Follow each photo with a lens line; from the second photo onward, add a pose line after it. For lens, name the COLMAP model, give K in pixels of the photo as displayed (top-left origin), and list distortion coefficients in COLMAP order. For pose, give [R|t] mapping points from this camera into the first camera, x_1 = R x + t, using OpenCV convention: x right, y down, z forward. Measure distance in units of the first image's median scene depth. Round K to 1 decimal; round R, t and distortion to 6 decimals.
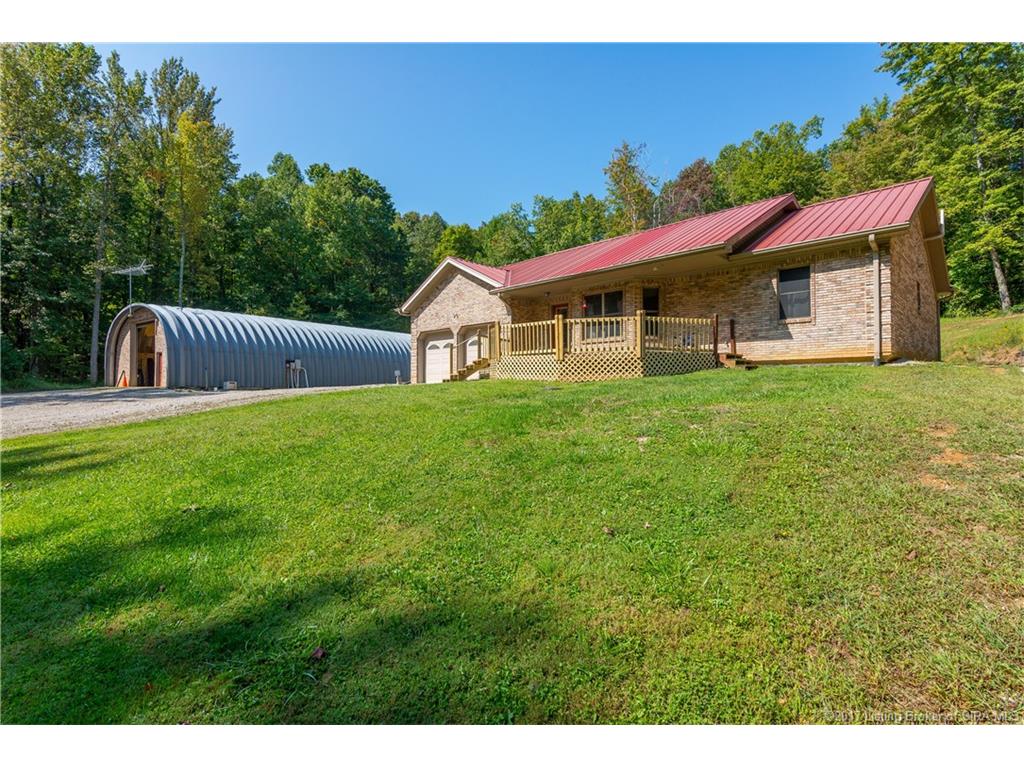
lens RADIAL K [[501.1, 0, 503.9], [0, 501.1, 379.3], [0, 0, 1]] dist [0.001084, -0.001276]
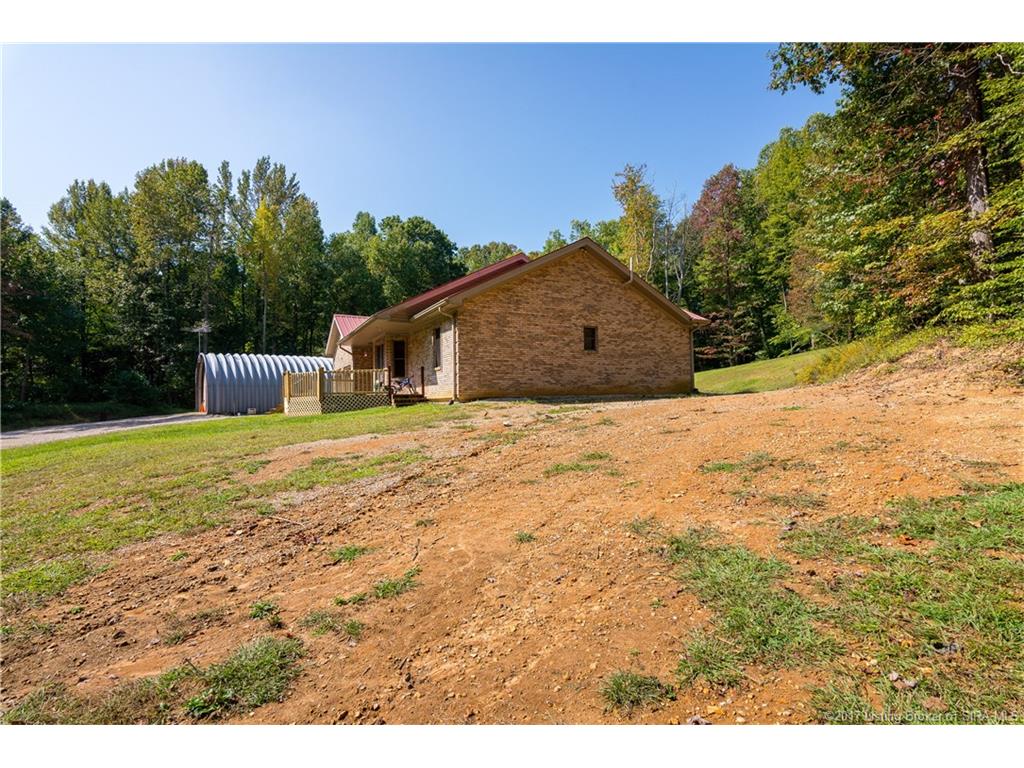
lens RADIAL K [[501.1, 0, 508.4], [0, 501.1, 383.3], [0, 0, 1]] dist [0.001084, -0.001276]
pose [[0.954918, -0.028524, -0.295496, 0.903088], [0.024692, 0.999556, -0.016691, -0.041854], [0.295841, 0.008642, 0.955198, -0.153051]]
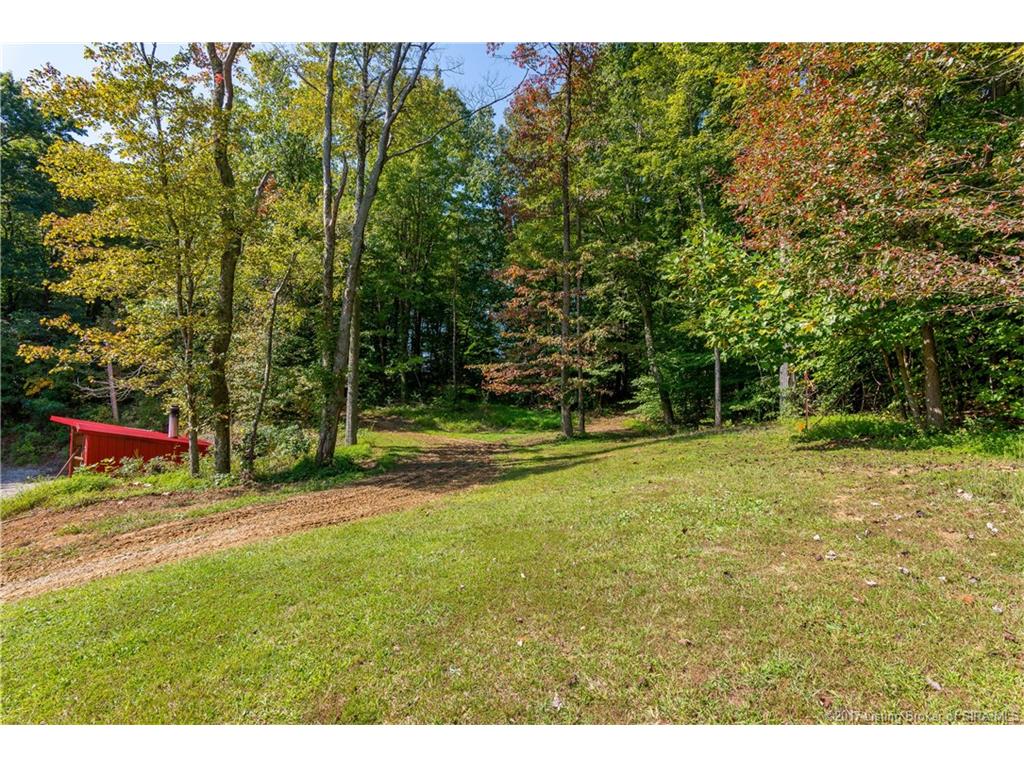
lens RADIAL K [[501.1, 0, 517.6], [0, 501.1, 377.6], [0, 0, 1]] dist [0.001084, -0.001276]
pose [[0.993840, 0.014395, -0.109889, 1.359839], [-0.017774, 0.999397, -0.029834, -0.236678], [0.109394, 0.031603, 0.993496, 2.215437]]
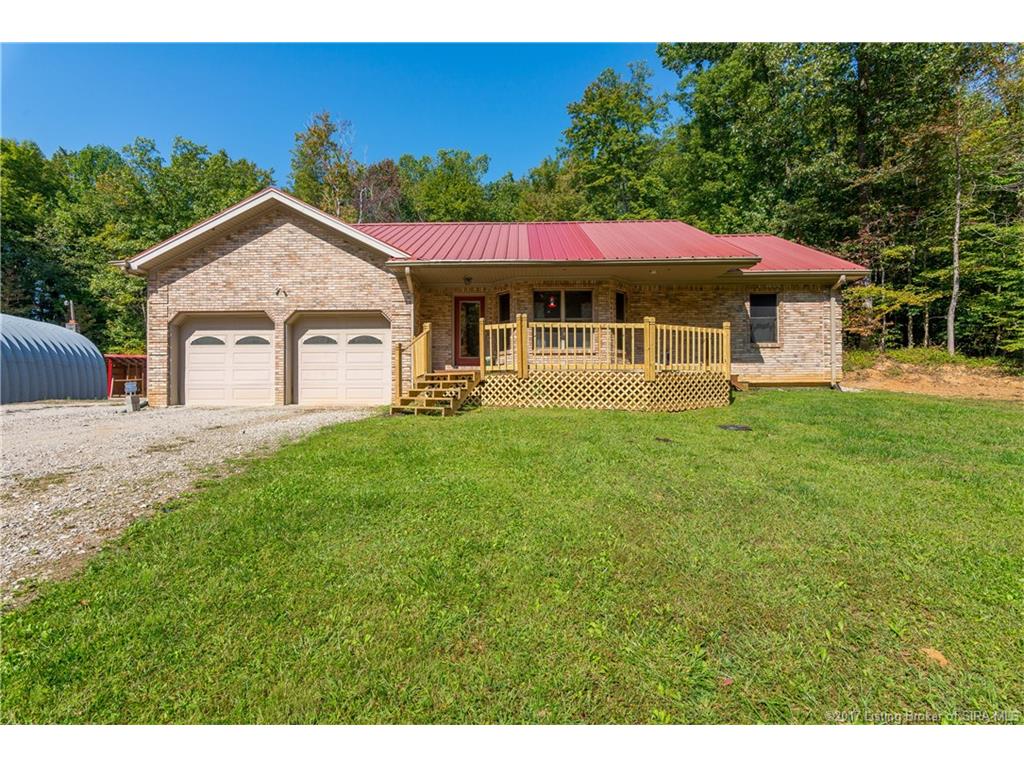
lens RADIAL K [[501.1, 0, 511.9], [0, 501.1, 384.4], [0, 0, 1]] dist [0.001084, -0.001276]
pose [[0.707718, 0.005224, 0.706475, -0.408974], [-0.007173, 0.999974, -0.000208, -0.025082], [-0.706458, -0.004920, 0.707737, 0.499295]]
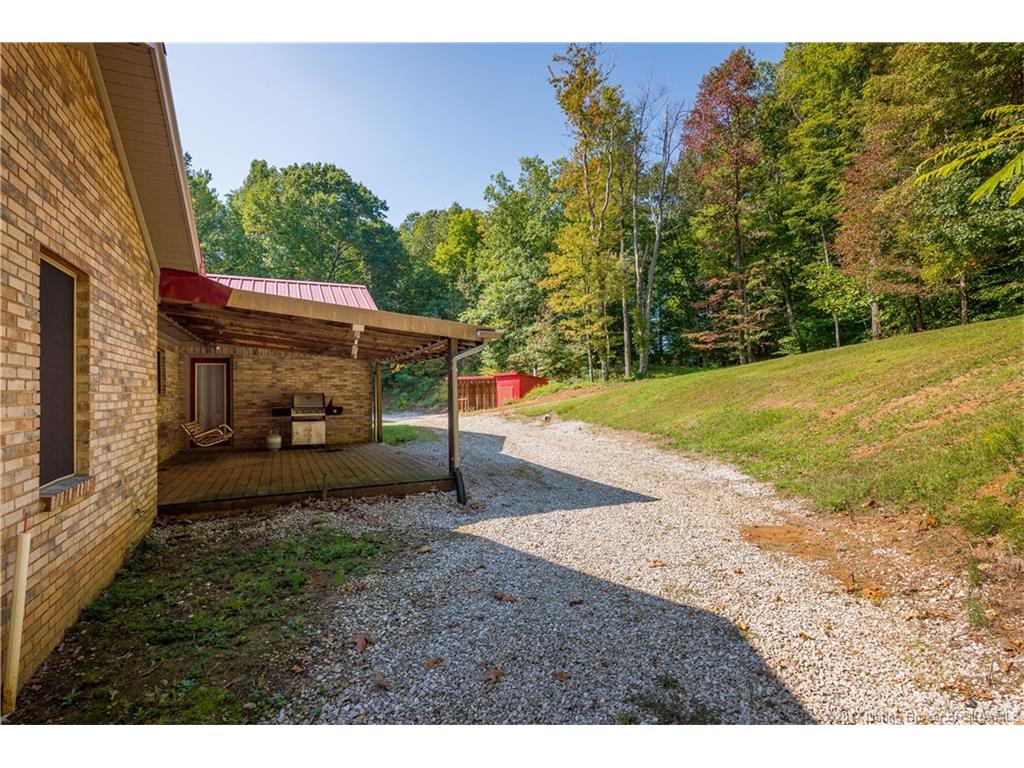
lens RADIAL K [[501.1, 0, 509.8], [0, 501.1, 382.2], [0, 0, 1]] dist [0.001084, -0.001276]
pose [[0.943557, -0.027049, -0.330103, 1.100791], [0.029278, 0.999570, 0.001783, -0.114501], [0.329912, -0.011348, 0.943943, 1.052602]]
